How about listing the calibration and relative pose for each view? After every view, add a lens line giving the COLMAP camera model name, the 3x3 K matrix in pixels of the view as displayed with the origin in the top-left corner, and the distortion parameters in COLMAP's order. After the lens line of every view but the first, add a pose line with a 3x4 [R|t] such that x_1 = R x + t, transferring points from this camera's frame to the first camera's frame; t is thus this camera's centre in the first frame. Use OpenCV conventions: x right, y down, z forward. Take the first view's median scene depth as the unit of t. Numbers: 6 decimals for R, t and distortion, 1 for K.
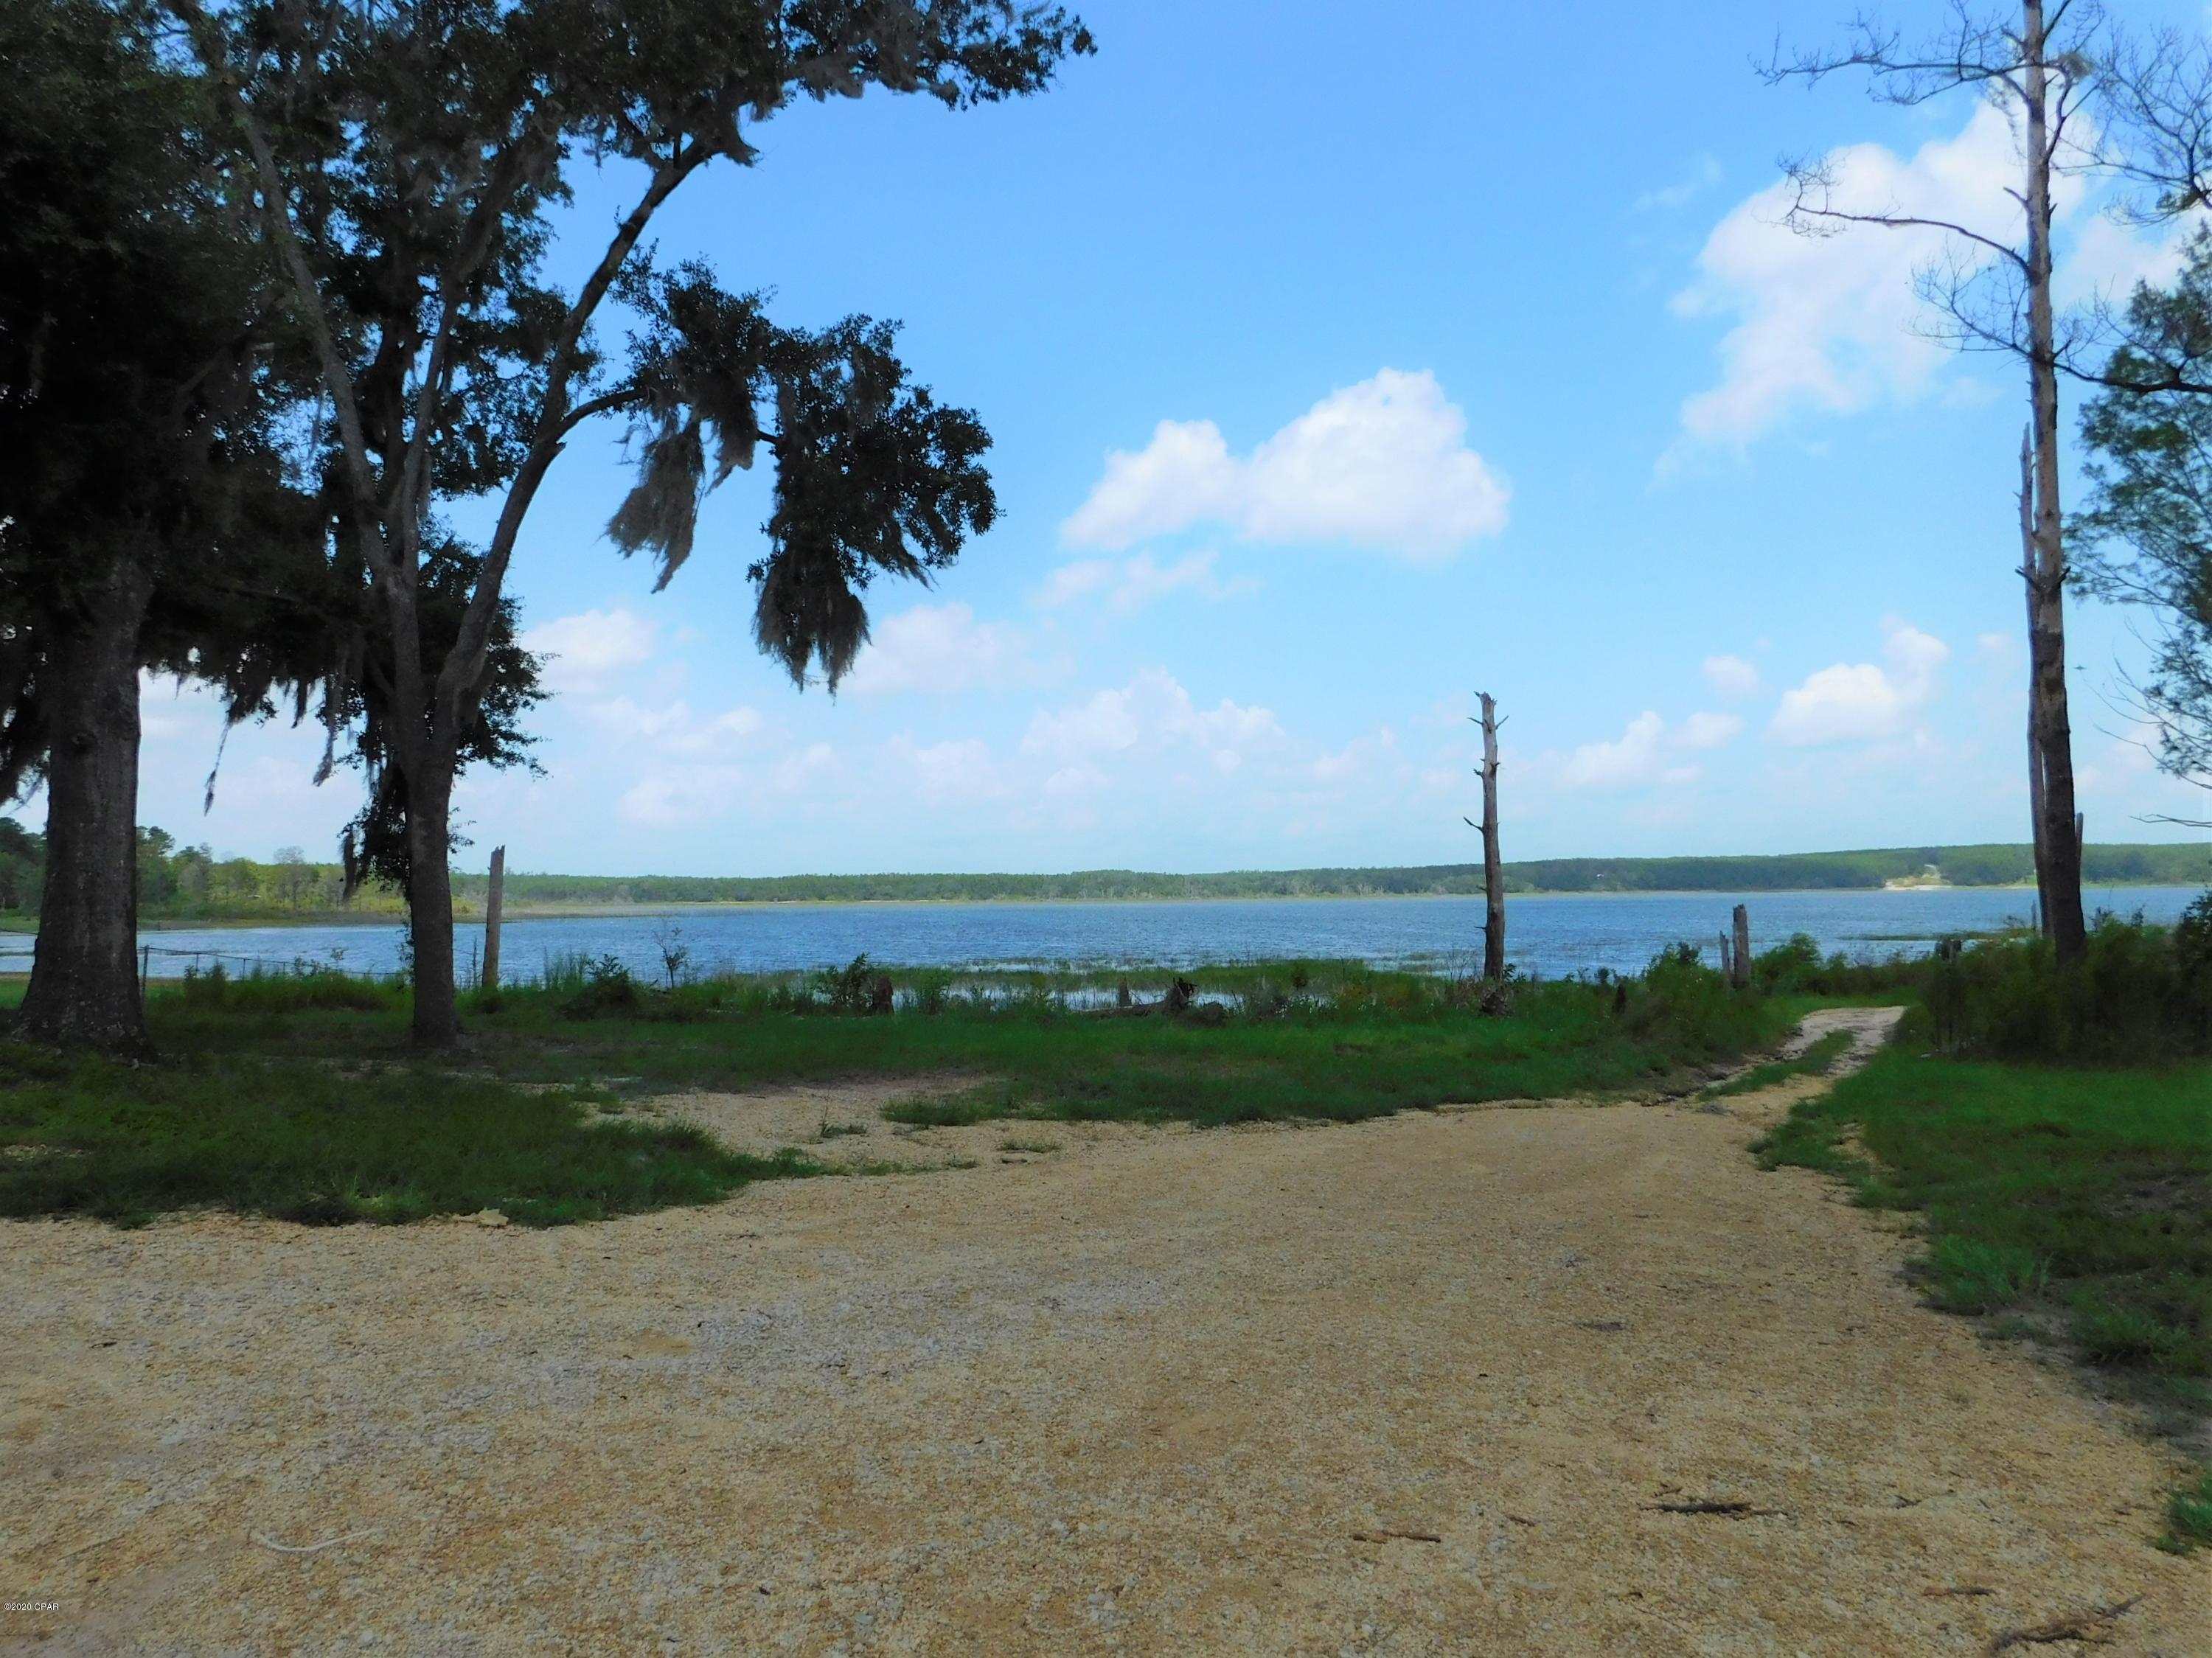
lens RADIAL K [[1521.2, 0, 1138.7], [0, 1521.2, 821.5], [0, 0, 1]] dist [-0.073281, 0.001379]
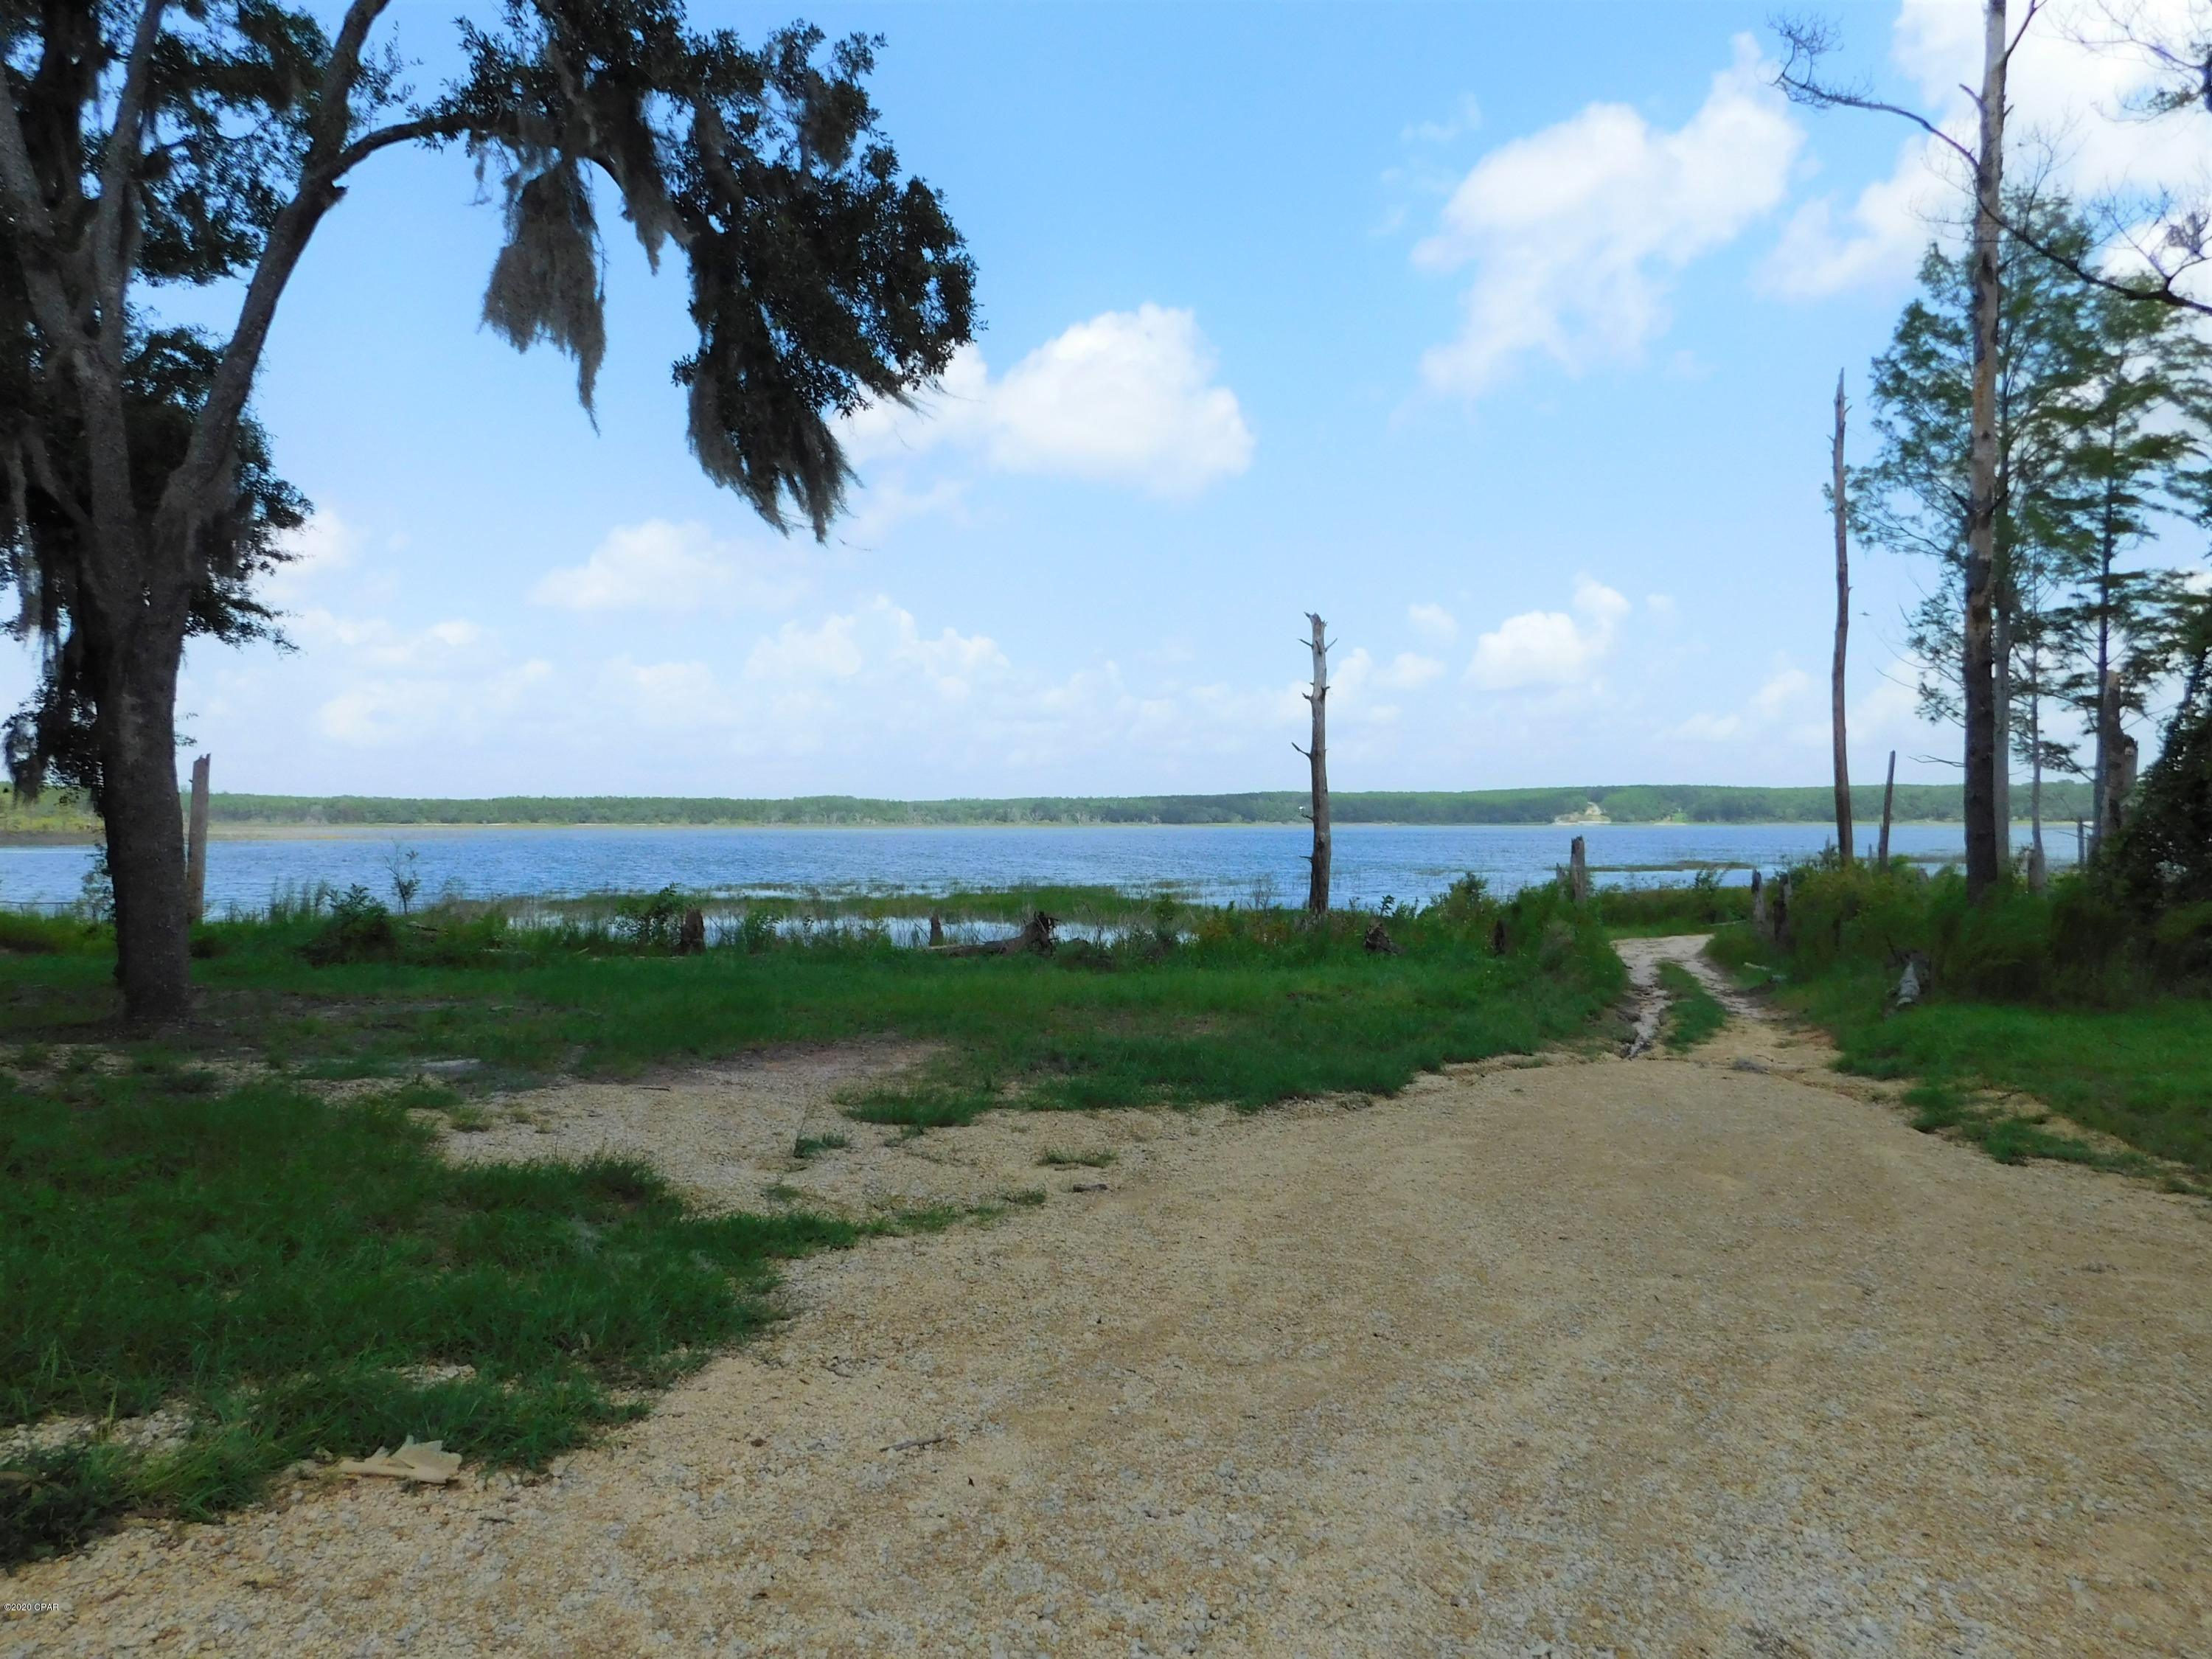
lens RADIAL K [[1453.3, 0, 1122.9], [0, 1453.3, 832.1], [0, 0, 1]] dist [-0.090724, 0.054176]
pose [[0.981387, 0.009673, 0.191796, -0.066652], [-0.020173, 0.998397, 0.052873, 0.007162], [-0.190977, -0.055758, 0.980010, 0.114339]]
